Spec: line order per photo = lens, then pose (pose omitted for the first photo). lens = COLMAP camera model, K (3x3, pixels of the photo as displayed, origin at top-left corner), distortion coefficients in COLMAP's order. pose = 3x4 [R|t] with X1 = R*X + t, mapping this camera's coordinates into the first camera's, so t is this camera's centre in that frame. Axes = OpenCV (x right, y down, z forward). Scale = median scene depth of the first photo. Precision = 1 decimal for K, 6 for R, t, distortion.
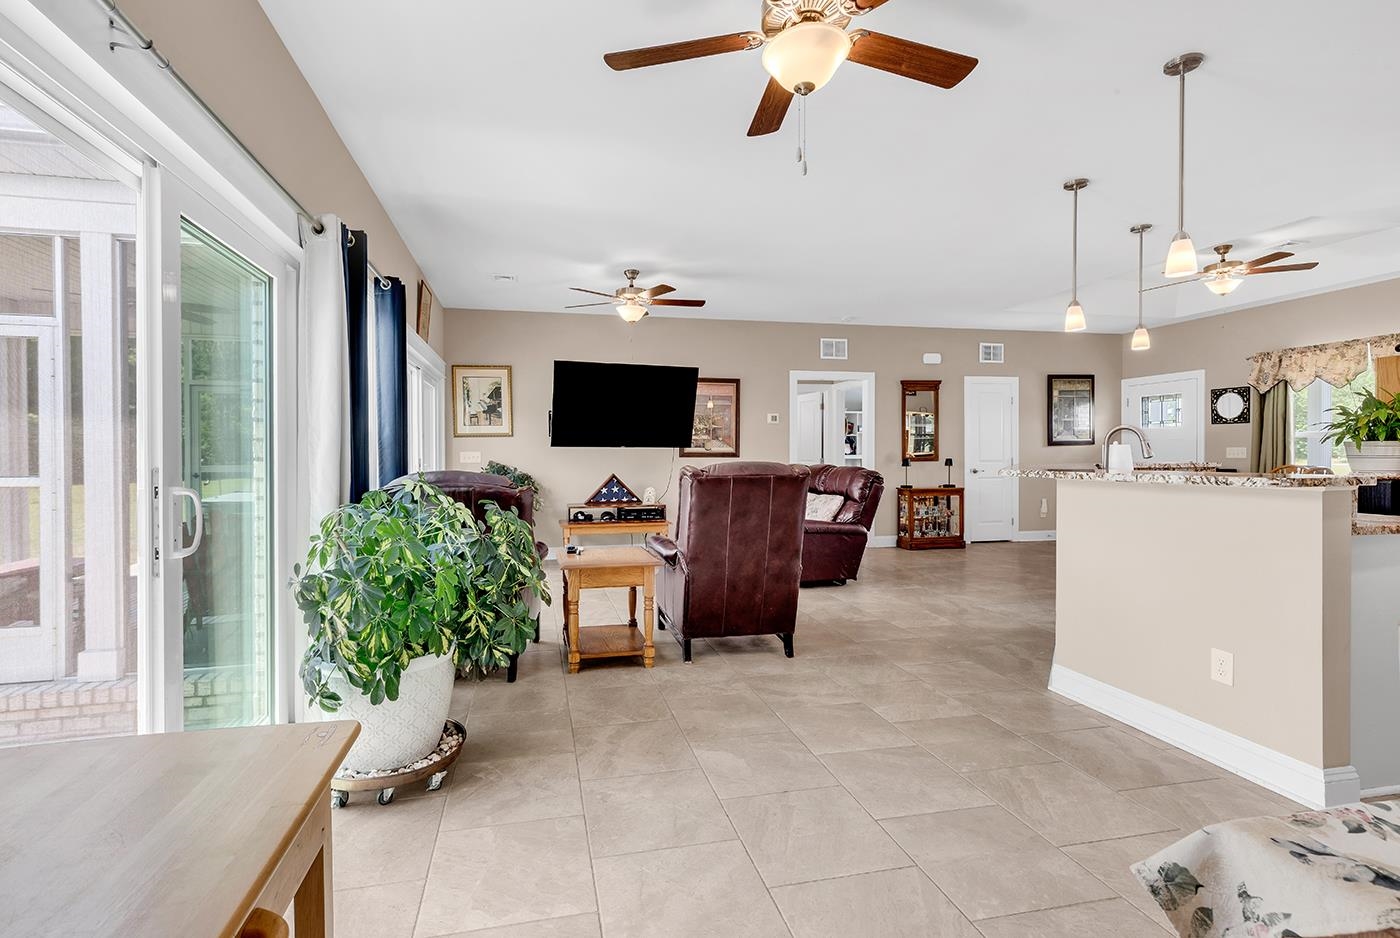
lens RADIAL K [[626.3, 0, 656.9], [0, 626.3, 466.0], [0, 0, 1]] dist [0.003098, -0.000784]
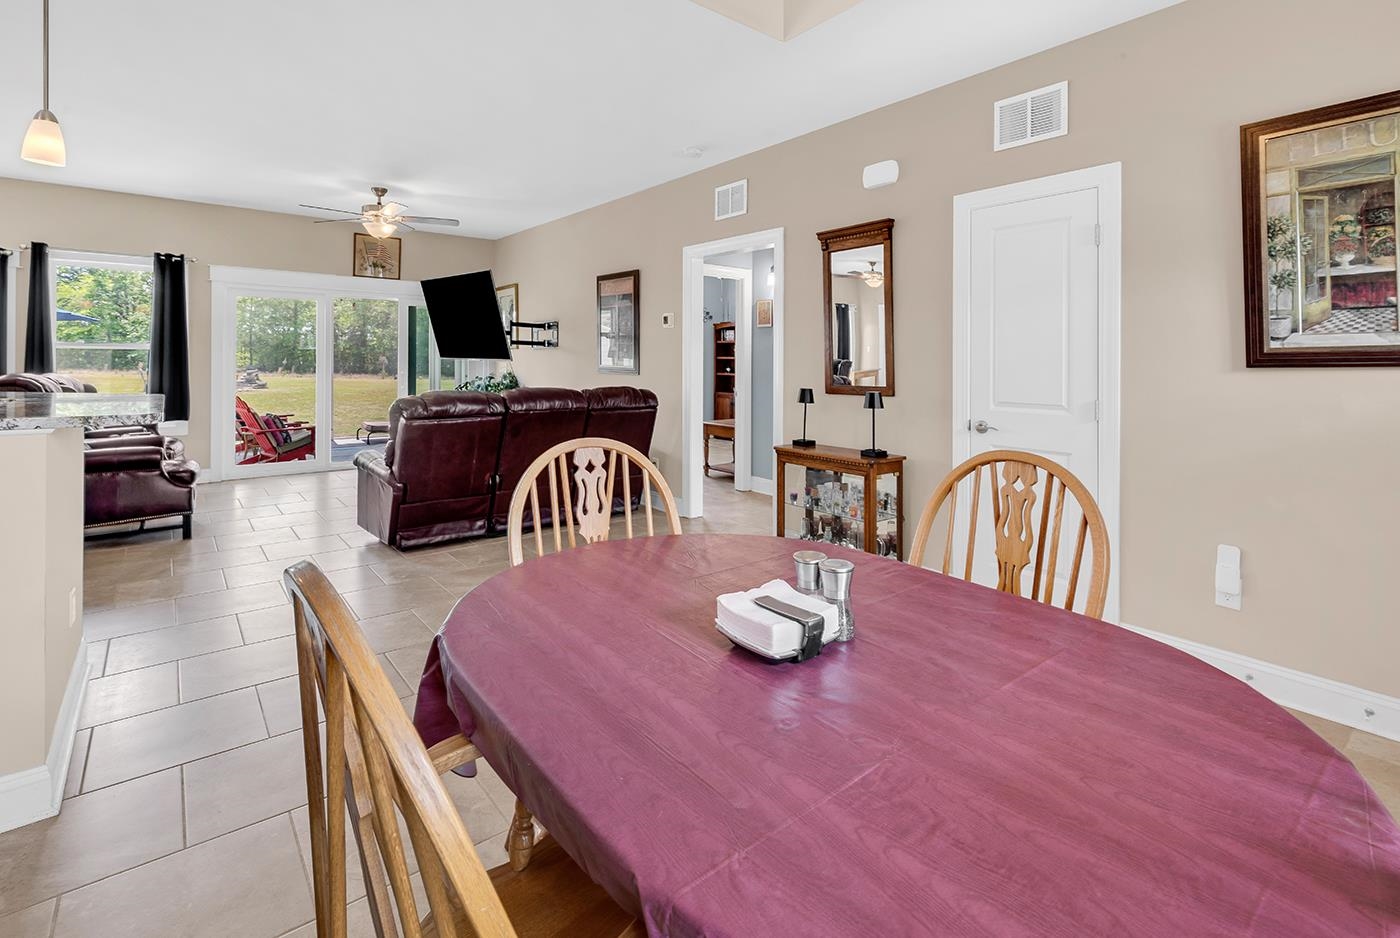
lens RADIAL K [[626.3, 0, 701.1], [0, 626.3, 363.8], [0, 0, 1]] dist [0.003098, -0.000784]
pose [[0.500081, 0.013885, -0.865867, 2.525705], [-0.028918, 0.999582, -0.000673, -0.087512], [0.865495, 0.025376, 0.500274, 2.137774]]
